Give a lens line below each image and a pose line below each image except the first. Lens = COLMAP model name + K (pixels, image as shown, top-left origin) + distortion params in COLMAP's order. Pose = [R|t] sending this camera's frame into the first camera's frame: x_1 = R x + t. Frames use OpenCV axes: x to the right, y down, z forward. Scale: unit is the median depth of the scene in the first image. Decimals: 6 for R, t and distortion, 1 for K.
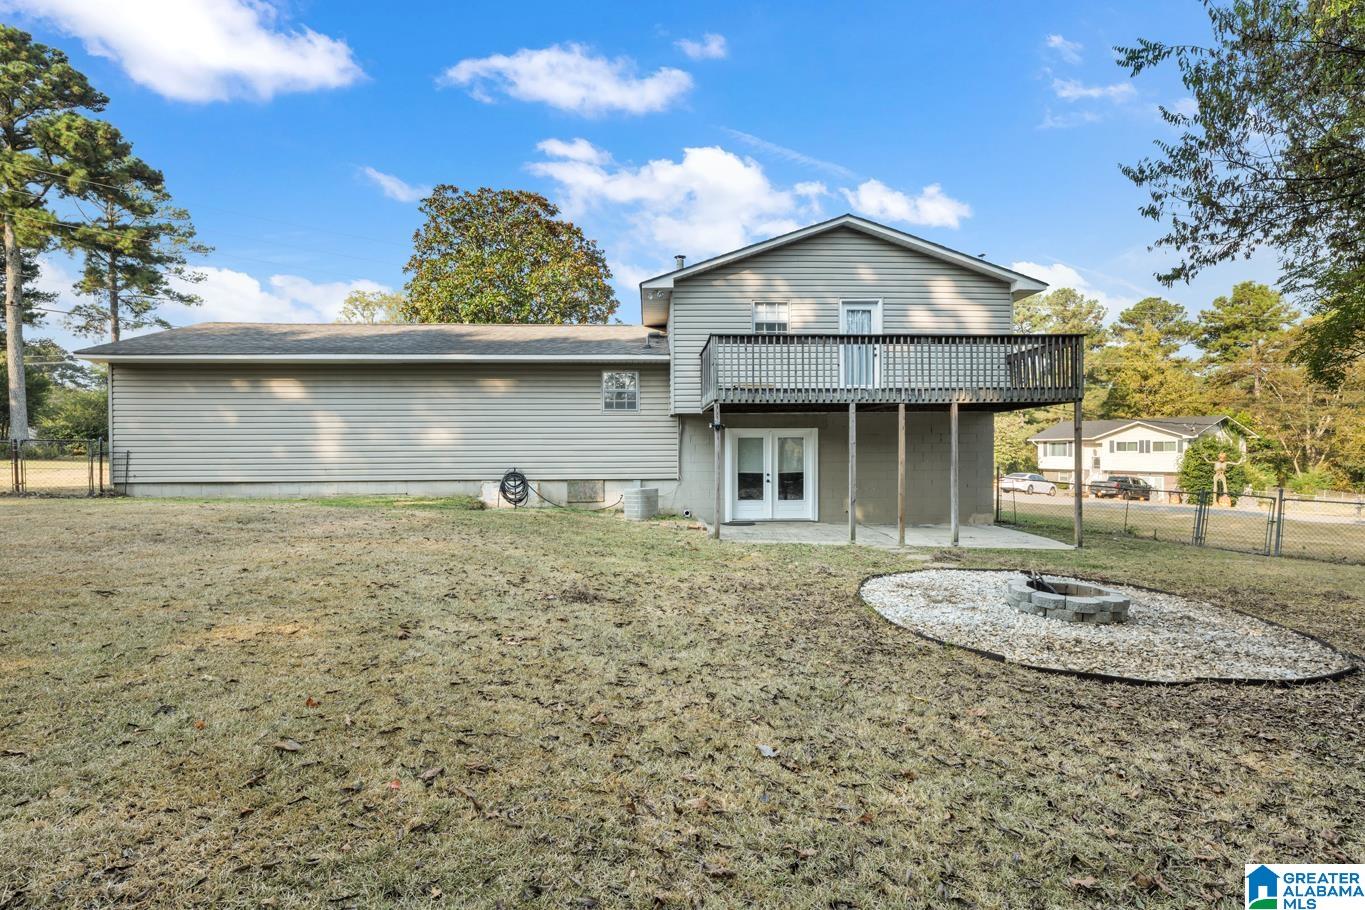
lens RADIAL K [[674.5, 0, 681.5], [0, 674.5, 461.1], [0, 0, 1]] dist [-0.002225, -0.000330]
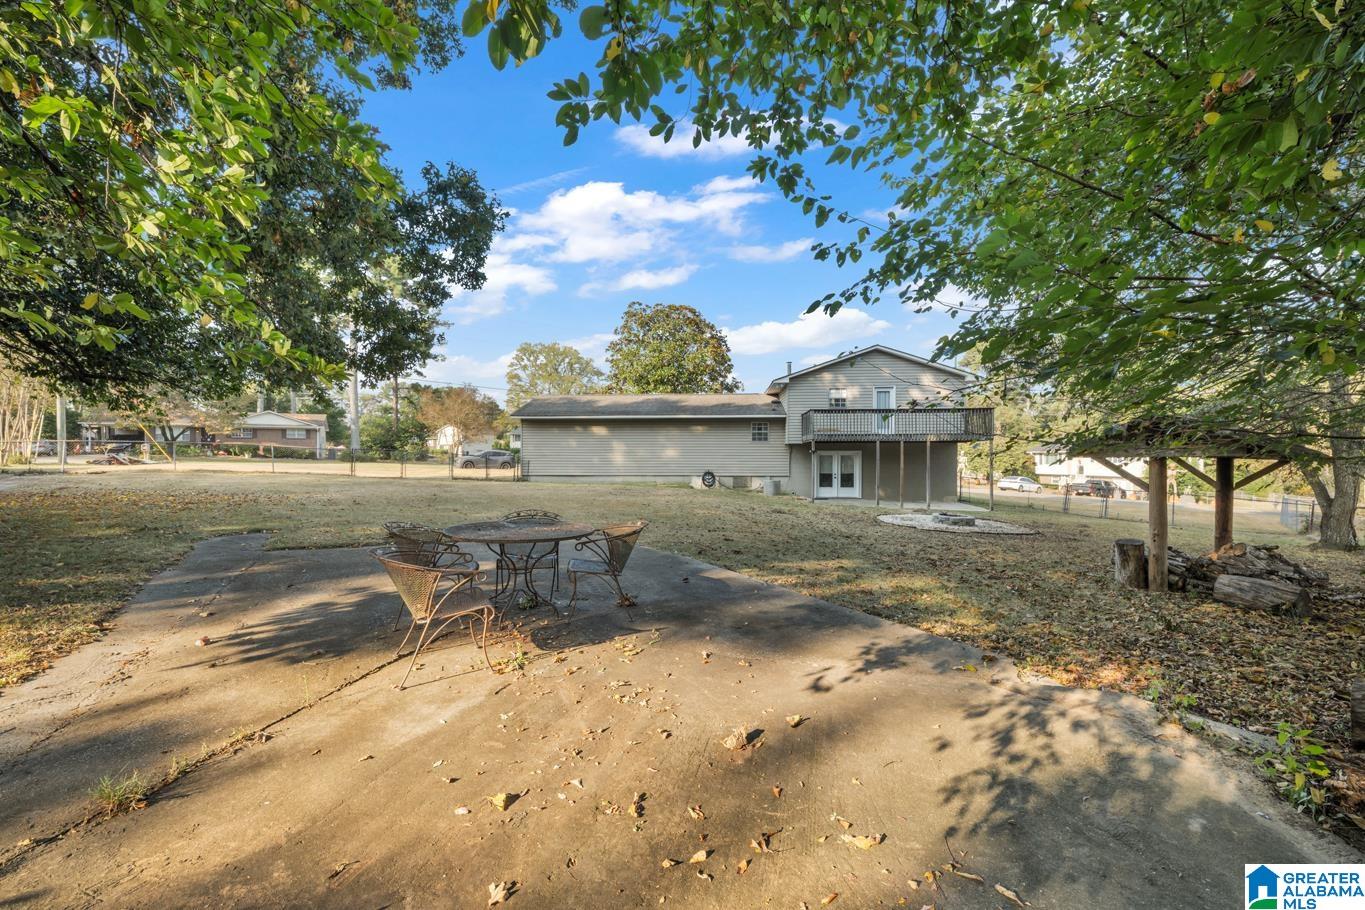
lens RADIAL K [[541.4, 0, 680.5], [0, 541.4, 458.1], [0, 0, 1]] dist [0.000609, 0.000009]
pose [[0.992172, 0.007231, -0.124670, -0.125689], [-0.008701, 0.999899, -0.011253, -0.005928], [0.124576, 0.012249, 0.992134, -0.640047]]
